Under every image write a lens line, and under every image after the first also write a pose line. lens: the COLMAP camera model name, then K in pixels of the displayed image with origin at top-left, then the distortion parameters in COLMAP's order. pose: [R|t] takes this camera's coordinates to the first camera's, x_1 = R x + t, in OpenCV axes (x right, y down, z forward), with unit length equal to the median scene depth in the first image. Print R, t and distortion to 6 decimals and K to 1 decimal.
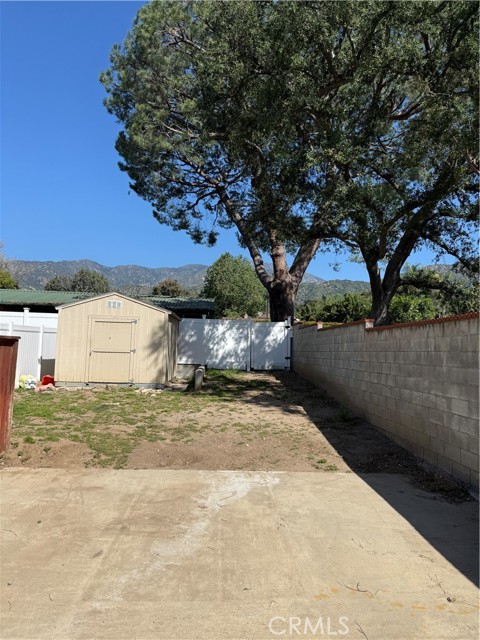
lens RADIAL K [[455.2, 0, 240.4], [0, 455.2, 318.4], [0, 0, 1]] dist [0.028969, -0.027981]
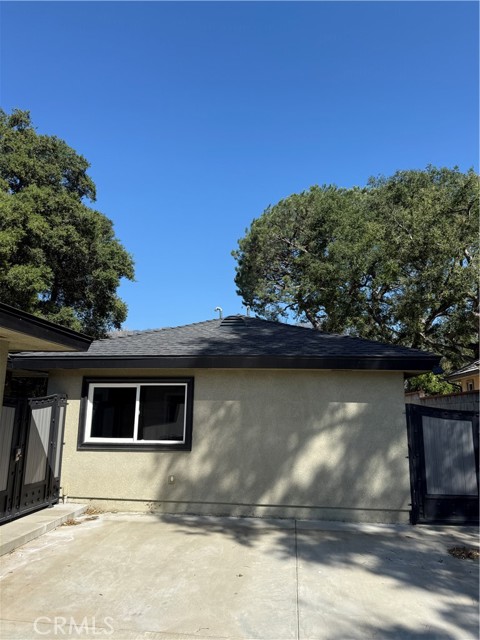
lens RADIAL K [[455.2, 0, 241.3], [0, 455.2, 316.9], [0, 0, 1]] dist [0.028969, -0.027981]
pose [[0.985627, -0.040840, -0.163927, 0.004132], [0.018392, 0.990512, -0.136193, -0.032112], [0.167934, 0.131220, 0.977026, -0.472304]]
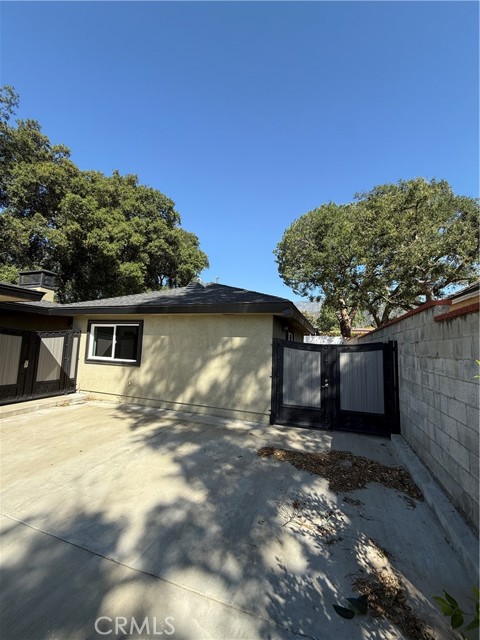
lens RADIAL K [[256.6, 0, 240.5], [0, 256.6, 319.2], [0, 0, 1]] dist [-0.006024, 0.000009]
pose [[0.919124, -0.028289, -0.392952, 0.093727], [0.013172, 0.999068, -0.041113, -0.024839], [0.393749, 0.032612, 0.918639, -0.397719]]
